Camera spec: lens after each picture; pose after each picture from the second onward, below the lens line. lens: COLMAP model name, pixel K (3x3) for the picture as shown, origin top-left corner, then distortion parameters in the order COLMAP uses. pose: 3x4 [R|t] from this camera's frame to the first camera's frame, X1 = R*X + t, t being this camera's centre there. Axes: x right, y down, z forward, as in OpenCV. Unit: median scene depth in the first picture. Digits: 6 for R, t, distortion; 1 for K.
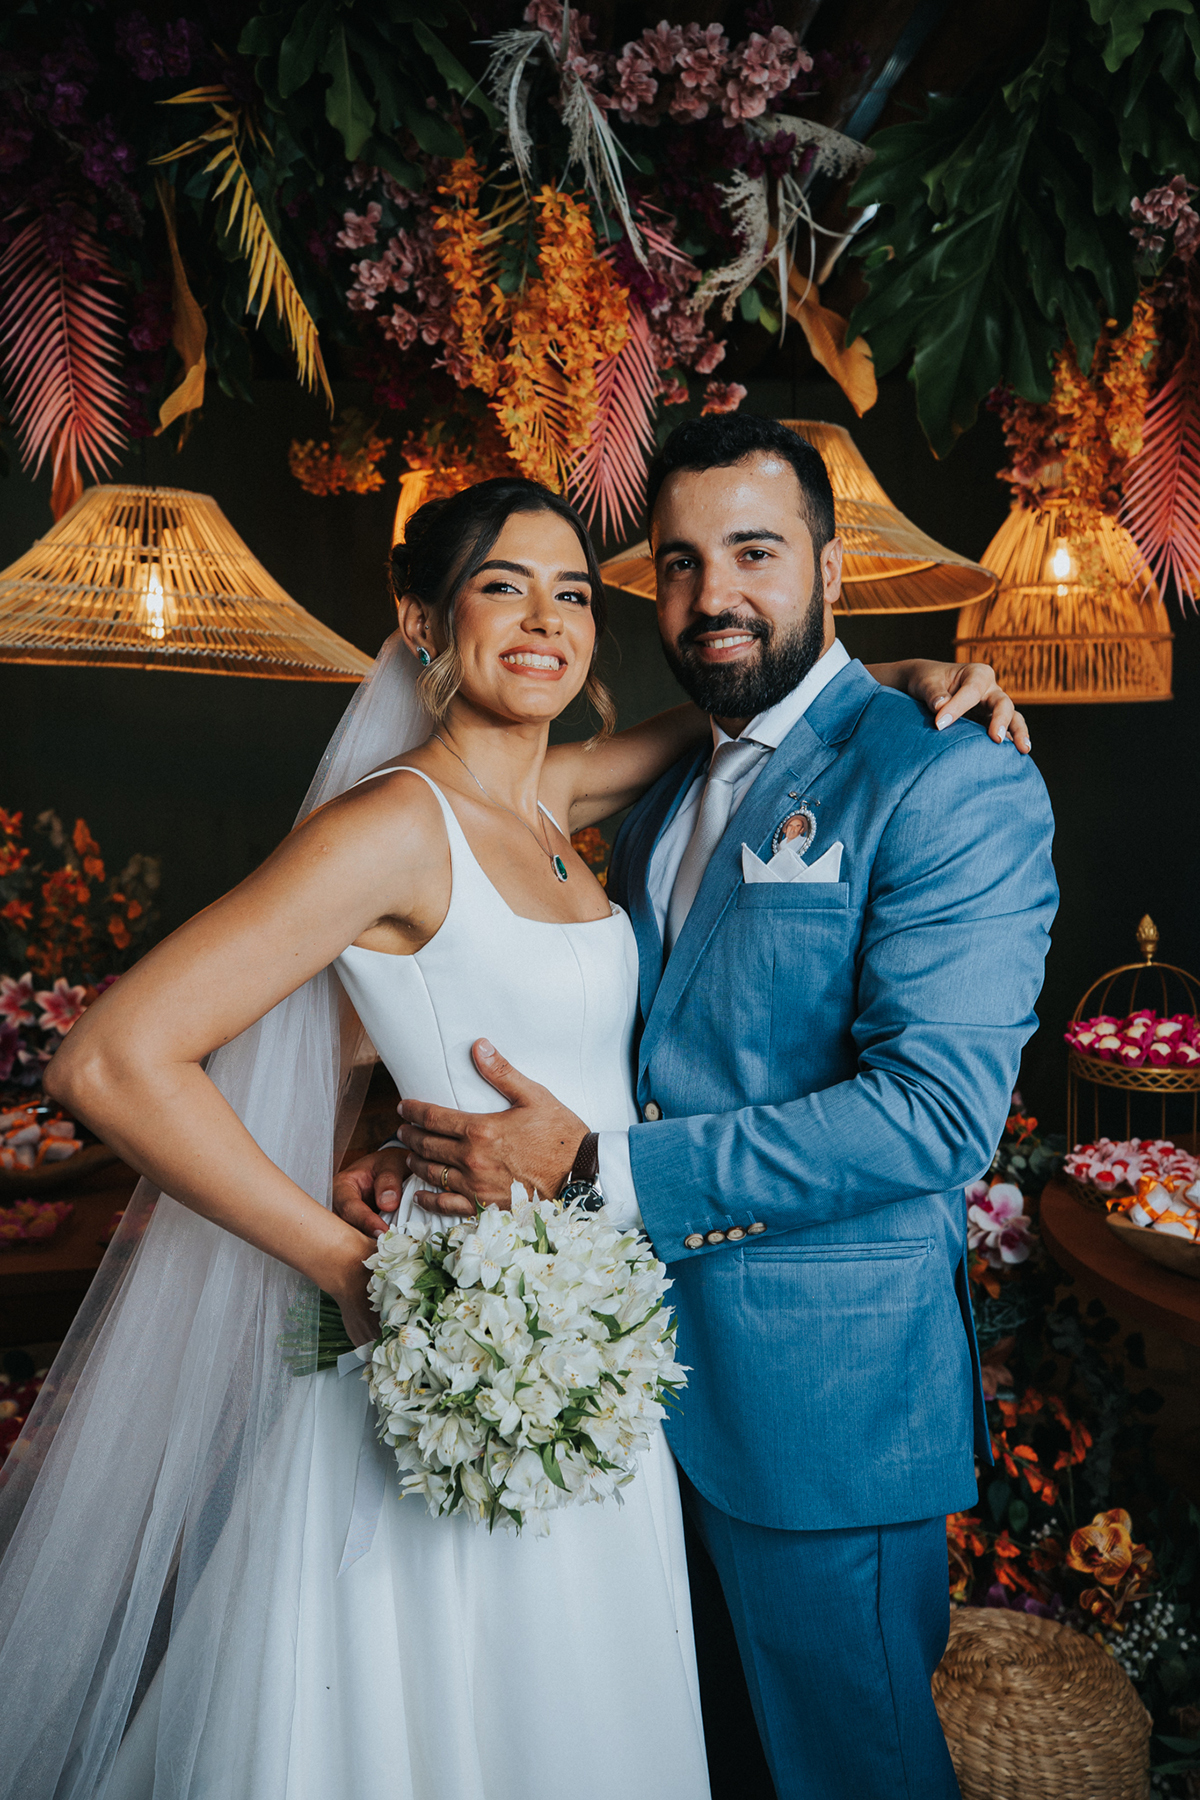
lens RADIAL K [[1518.7, 0, 592.4], [0, 1518.7, 880.2], [0, 0, 1]] dist [0.004285, 0.043461]
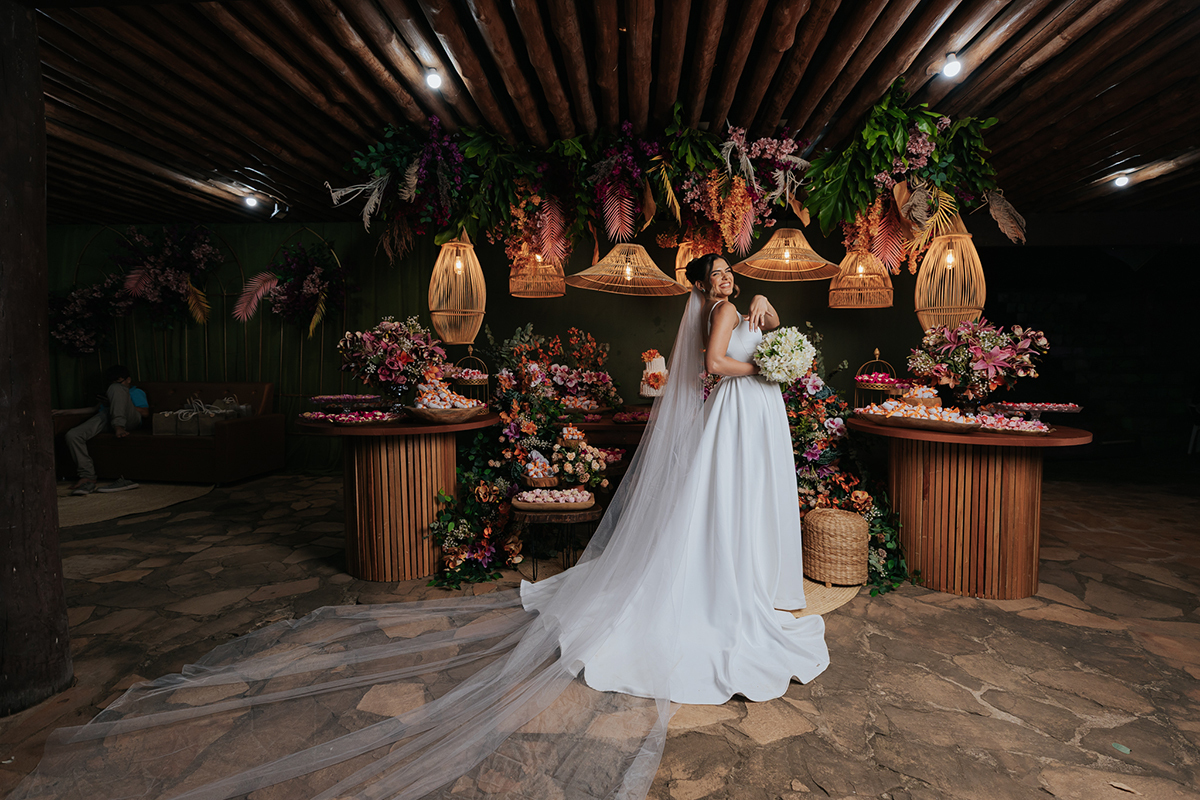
lens RADIAL K [[563.6, 0, 596.9], [0, 563.6, 384.6], [0, 0, 1]] dist [0.002533, 0.003862]
pose [[0.988137, 0.036499, -0.149177, -0.146216], [-0.042907, 0.998280, -0.039960, 0.217823], [0.147462, 0.045886, 0.988003, -0.602818]]
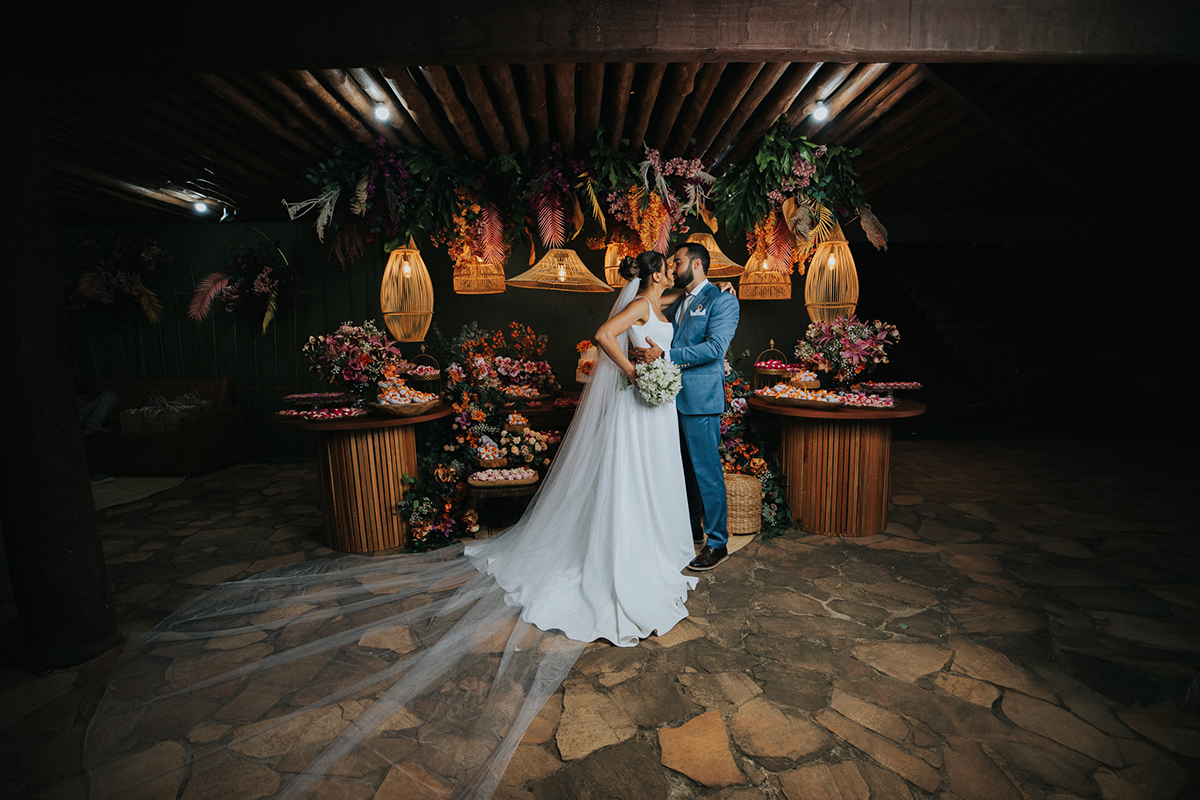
lens RADIAL K [[563.6, 0, 596.1], [0, 563.6, 401.0], [0, 0, 1]] dist [0.002533, 0.003862]
pose [[0.998804, 0.013207, -0.047077, -0.107174], [-0.011677, 0.999399, 0.032630, 0.172089], [0.047480, -0.032041, 0.998358, -0.844647]]
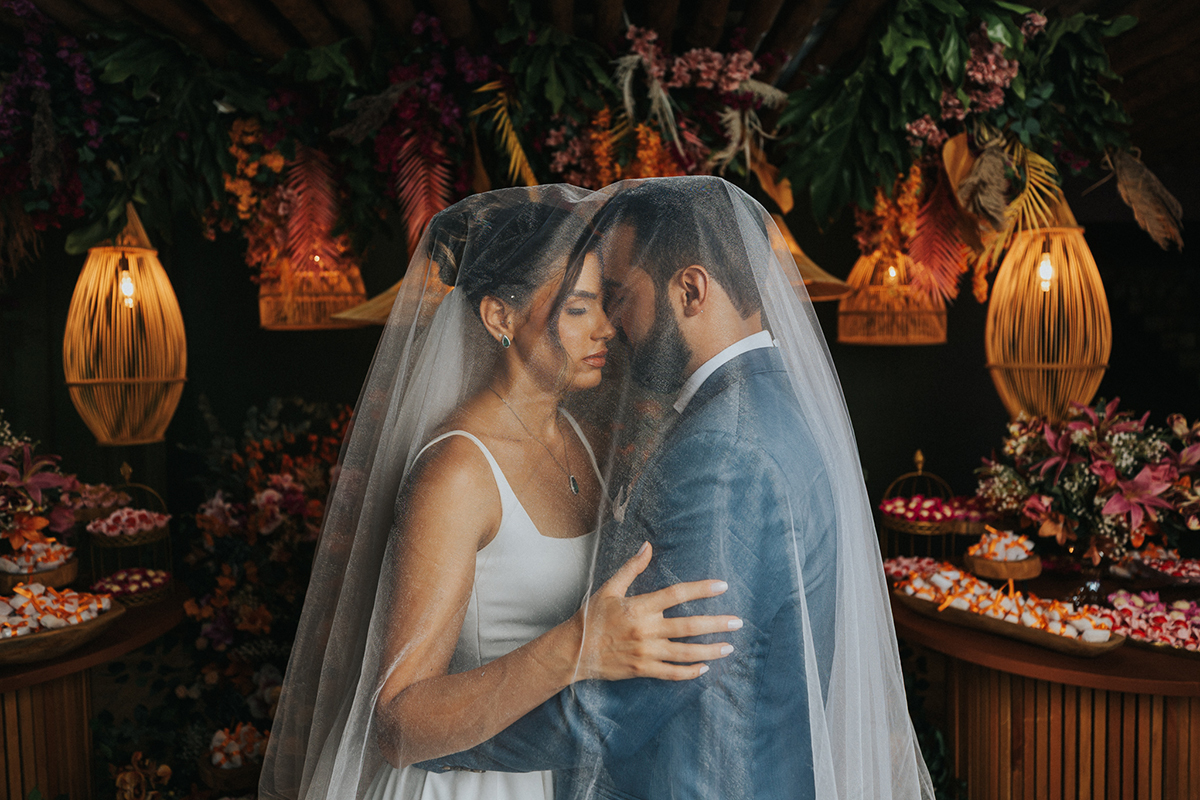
lens RADIAL K [[839.4, 0, 591.3], [0, 839.4, 390.2], [0, 0, 1]] dist [0.008164, 0.001883]
pose [[0.996968, 0.013210, -0.076683, -0.001947], [-0.016204, 0.999125, -0.038552, -0.008264], [0.076107, 0.039678, 0.996310, -0.212775]]
